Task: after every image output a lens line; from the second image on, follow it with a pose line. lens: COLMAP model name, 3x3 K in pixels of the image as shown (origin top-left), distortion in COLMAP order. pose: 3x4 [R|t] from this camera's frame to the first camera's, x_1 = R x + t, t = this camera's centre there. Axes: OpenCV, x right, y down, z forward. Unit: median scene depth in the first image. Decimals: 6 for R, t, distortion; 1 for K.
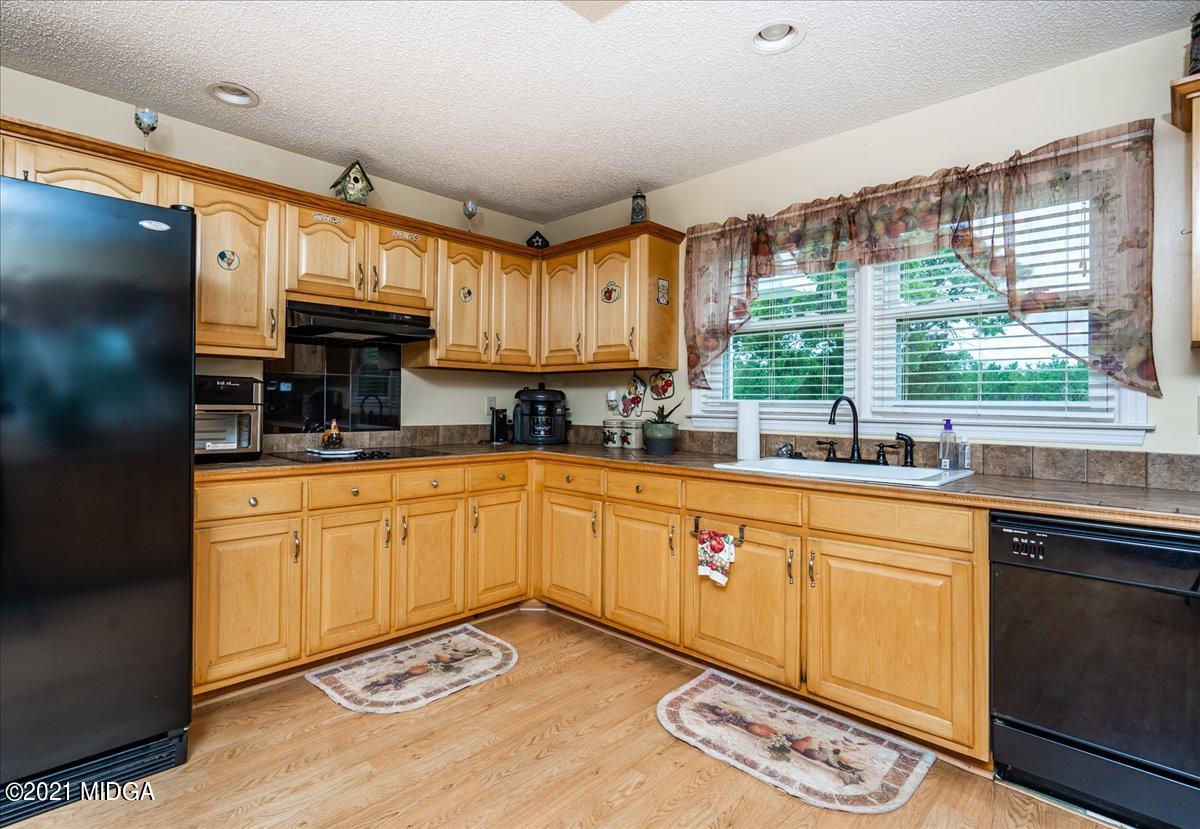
lens RADIAL K [[591.6, 0, 549.4], [0, 591.6, 396.4], [0, 0, 1]] dist [-0.004991, 0.002447]
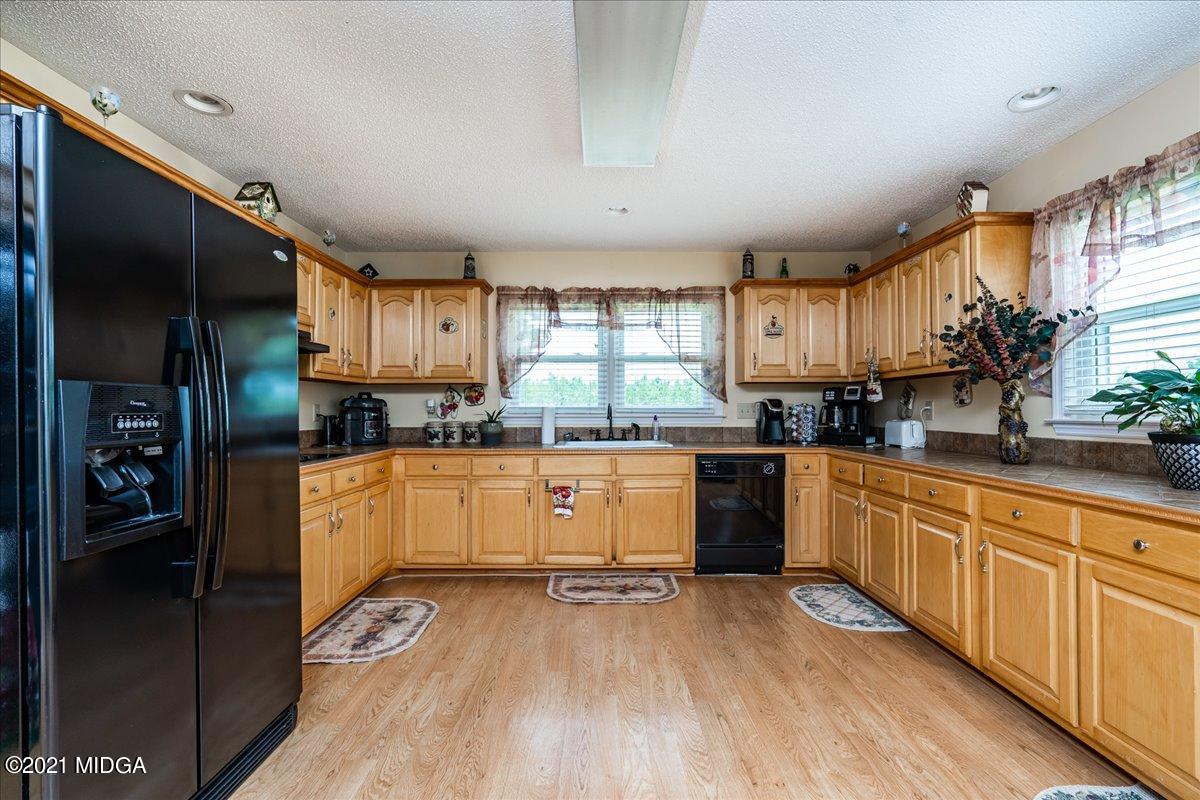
lens RADIAL K [[539.0, 0, 599.6], [0, 539.0, 404.6], [0, 0, 1]] dist [-0.001093, 0.000344]
pose [[0.690302, -0.006456, 0.723492, -0.705323], [0.001208, 0.999969, 0.007770, -0.009778], [-0.723520, -0.004490, 0.690289, -0.105371]]
